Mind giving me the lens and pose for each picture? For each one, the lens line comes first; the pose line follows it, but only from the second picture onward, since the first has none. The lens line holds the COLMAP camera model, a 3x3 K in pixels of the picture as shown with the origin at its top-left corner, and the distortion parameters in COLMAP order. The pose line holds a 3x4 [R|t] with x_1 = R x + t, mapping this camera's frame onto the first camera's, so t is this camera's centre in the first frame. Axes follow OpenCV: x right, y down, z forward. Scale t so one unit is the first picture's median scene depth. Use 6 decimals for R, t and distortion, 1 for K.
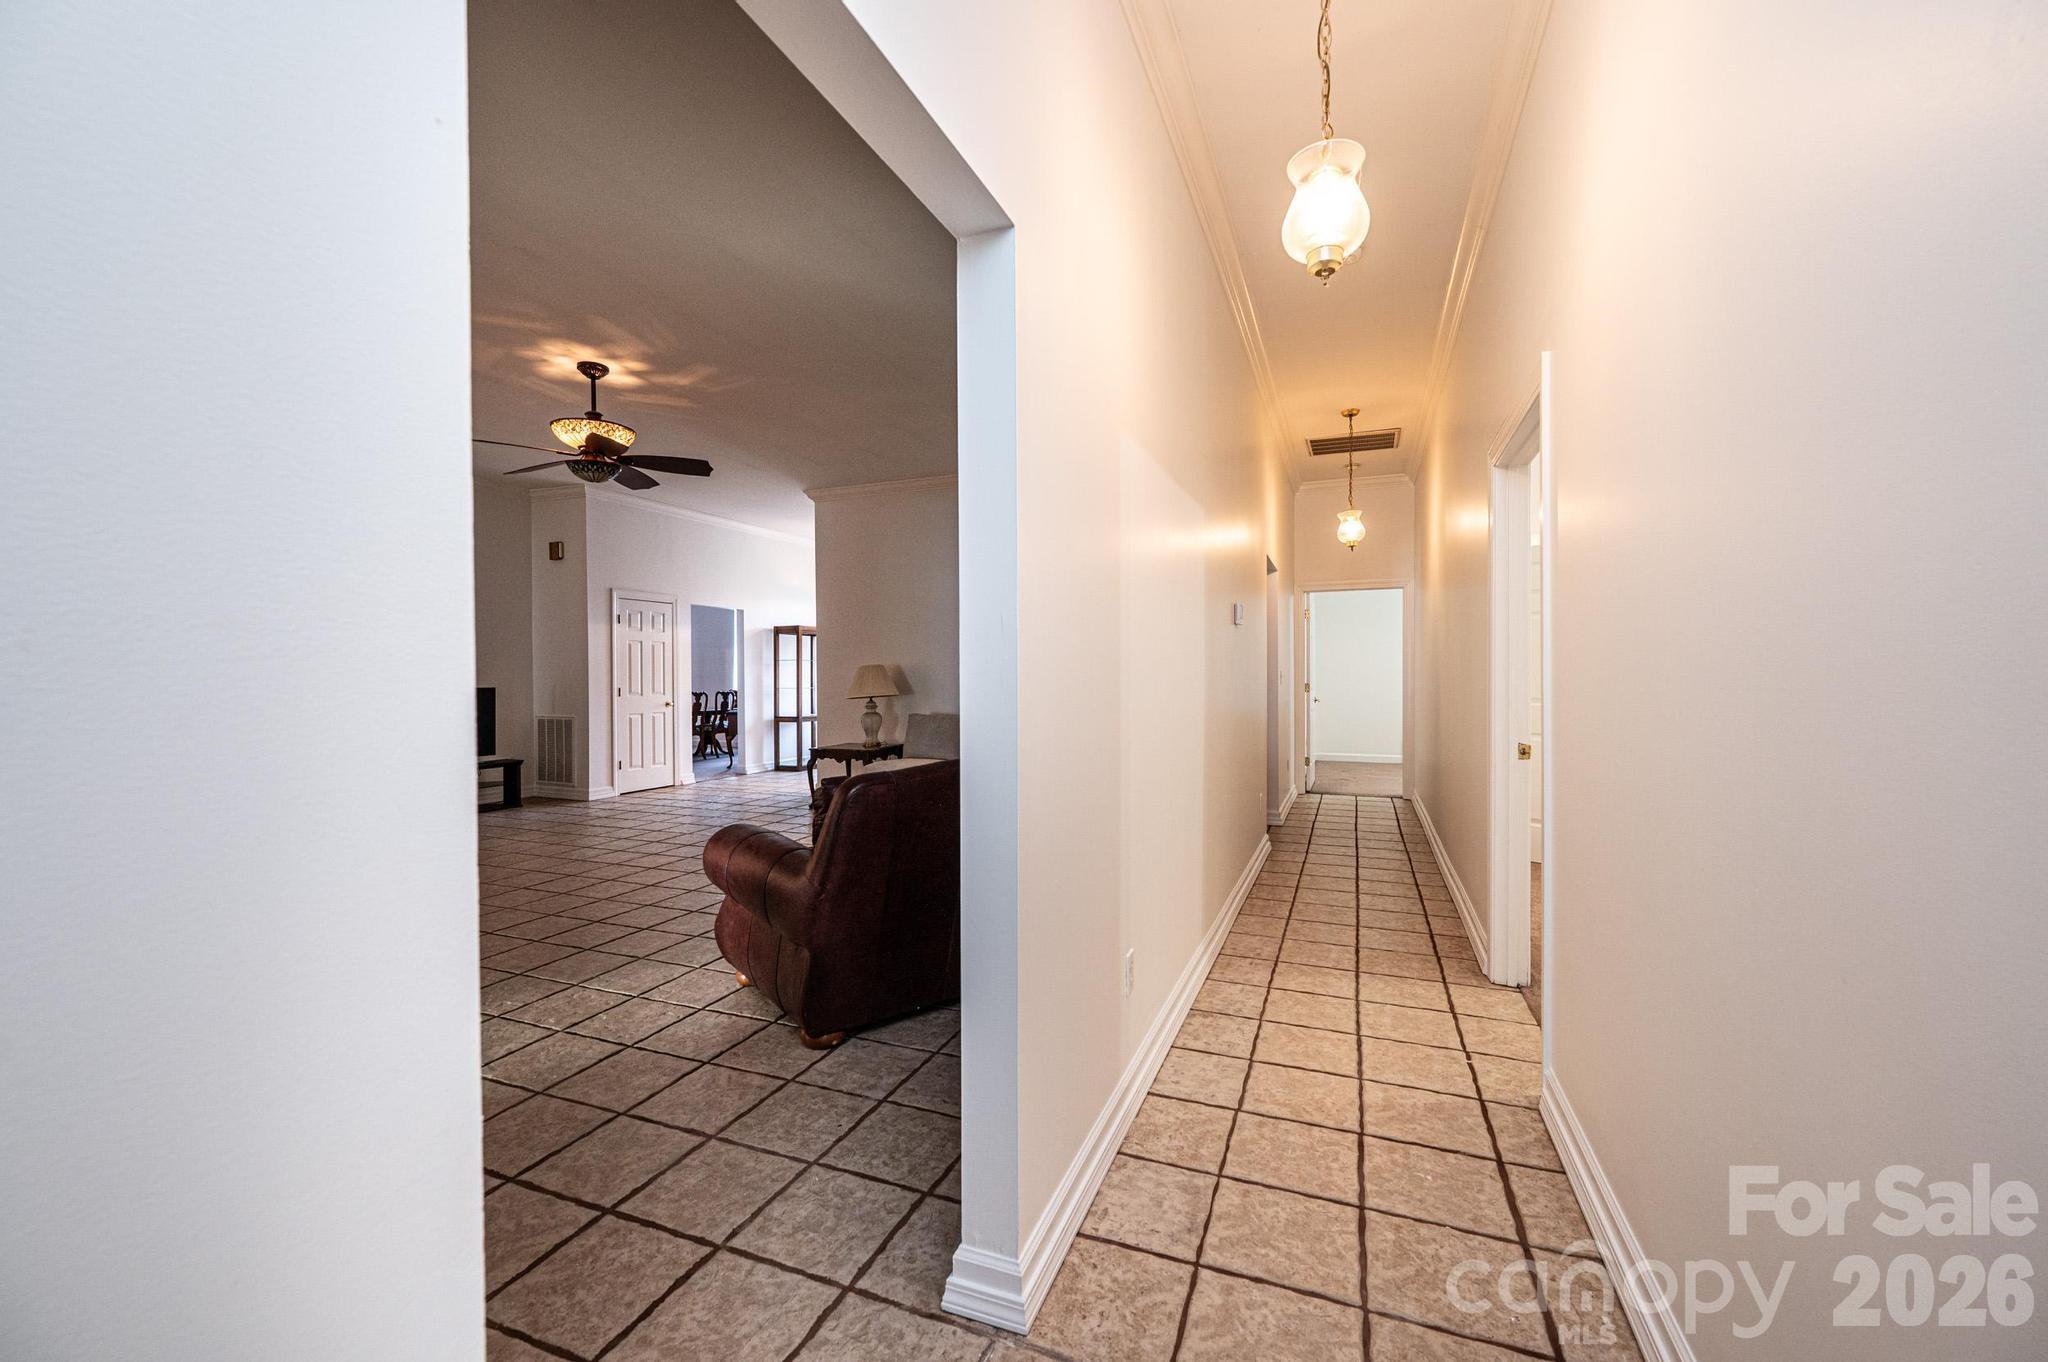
lens RADIAL K [[804.8, 0, 1029.1], [0, 804.8, 690.1], [0, 0, 1]] dist [-0.000729, 0.000337]
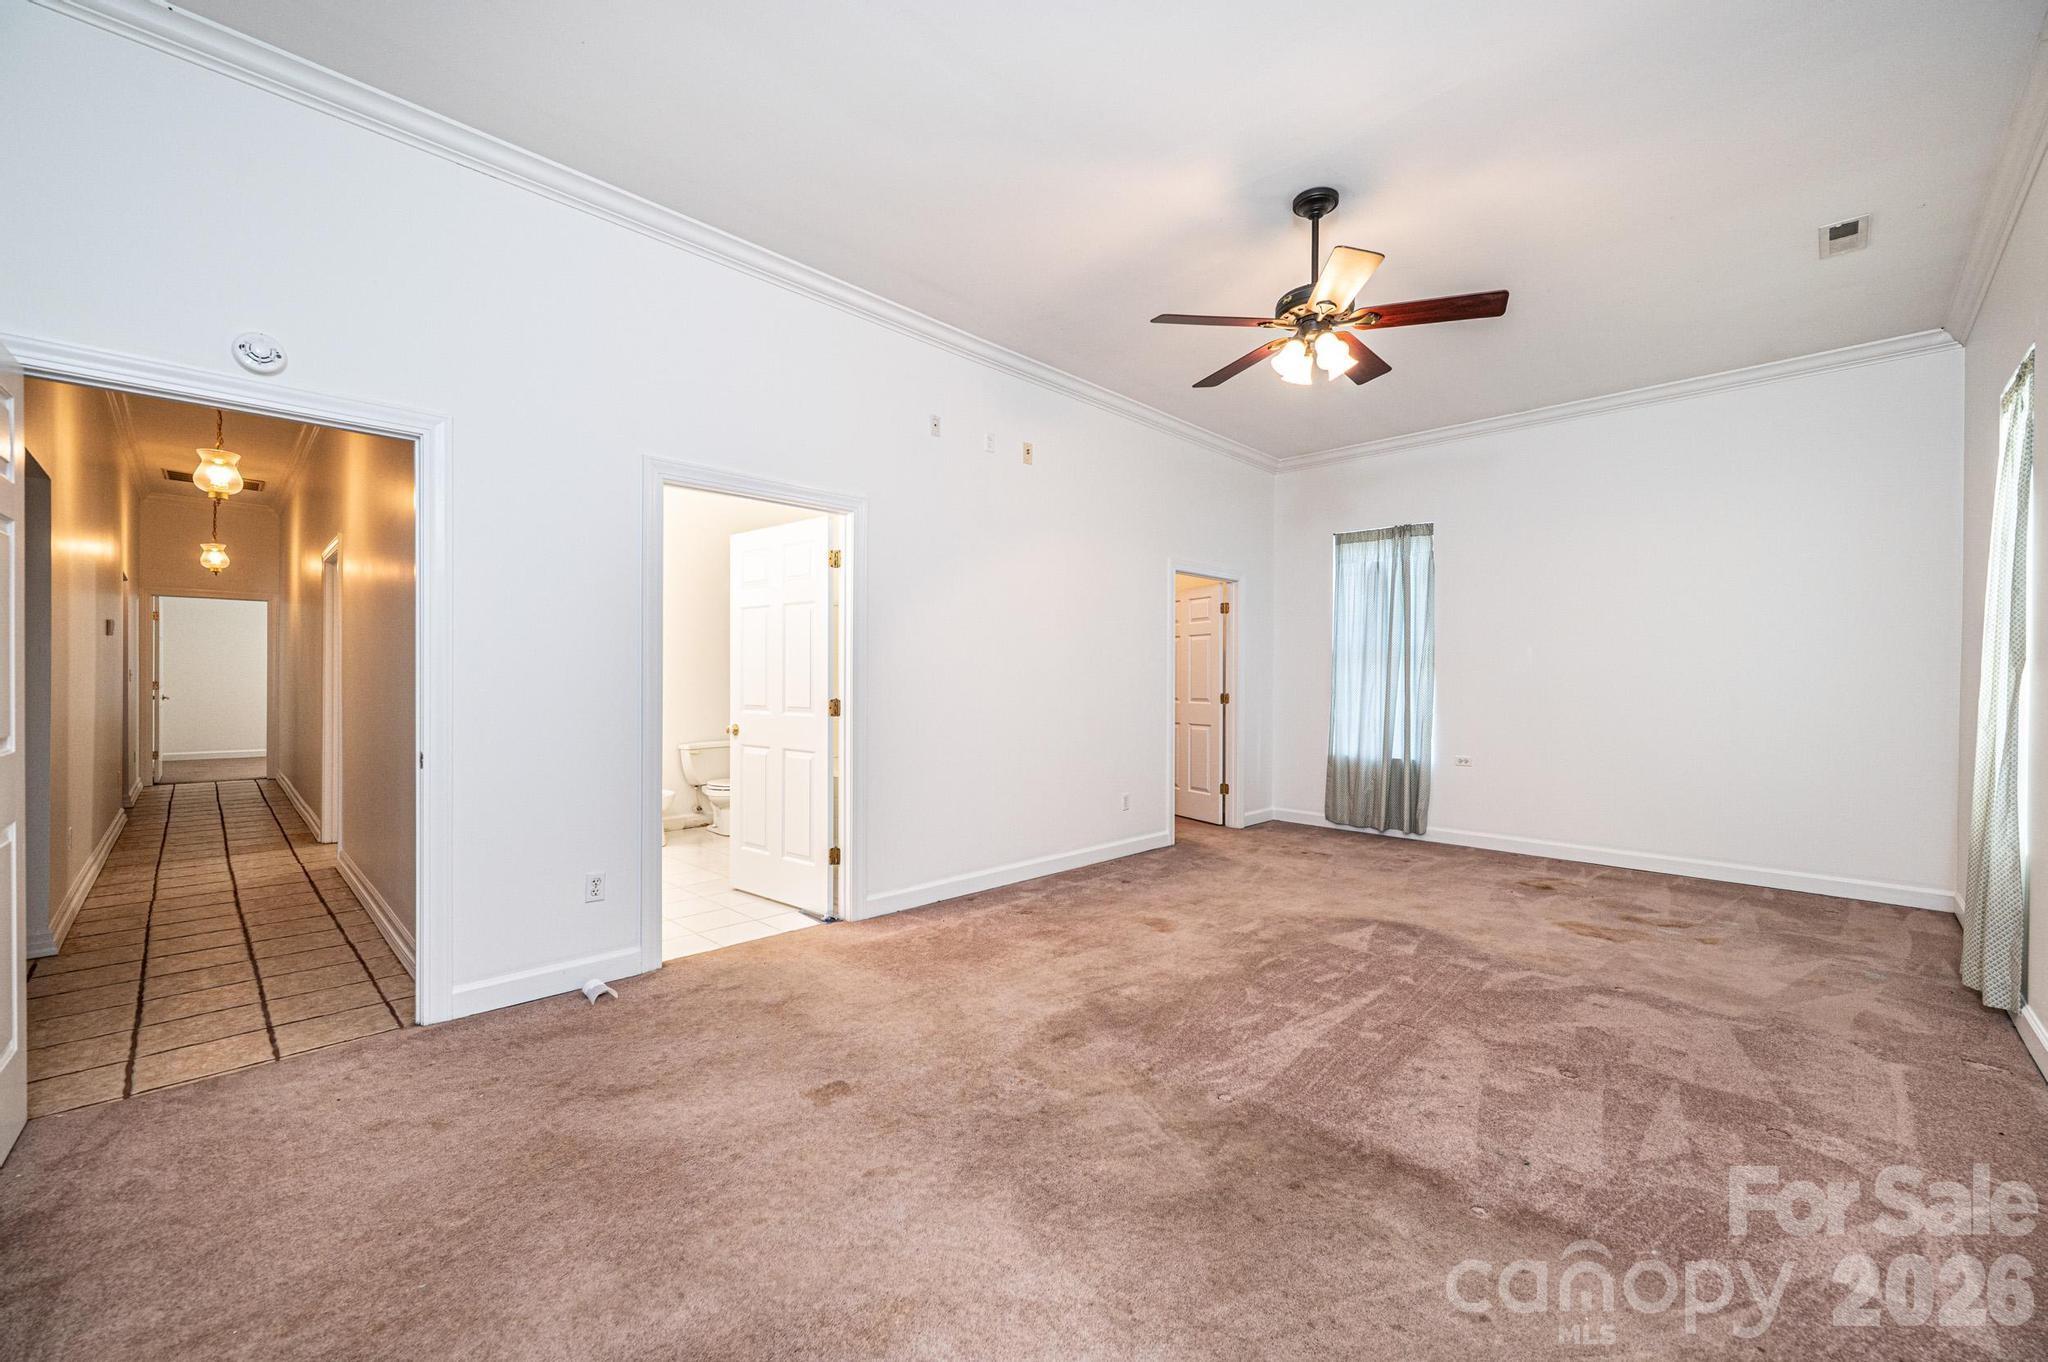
lens RADIAL K [[804.8, 0, 1005.2], [0, 804.8, 692.5], [0, 0, 1]] dist [-0.000729, 0.000337]
pose [[0.388091, 0.001460, 0.921620, -0.261281], [0.001400, 0.999997, -0.002174, 0.013385], [-0.921620, 0.002134, 0.388088, -0.586214]]
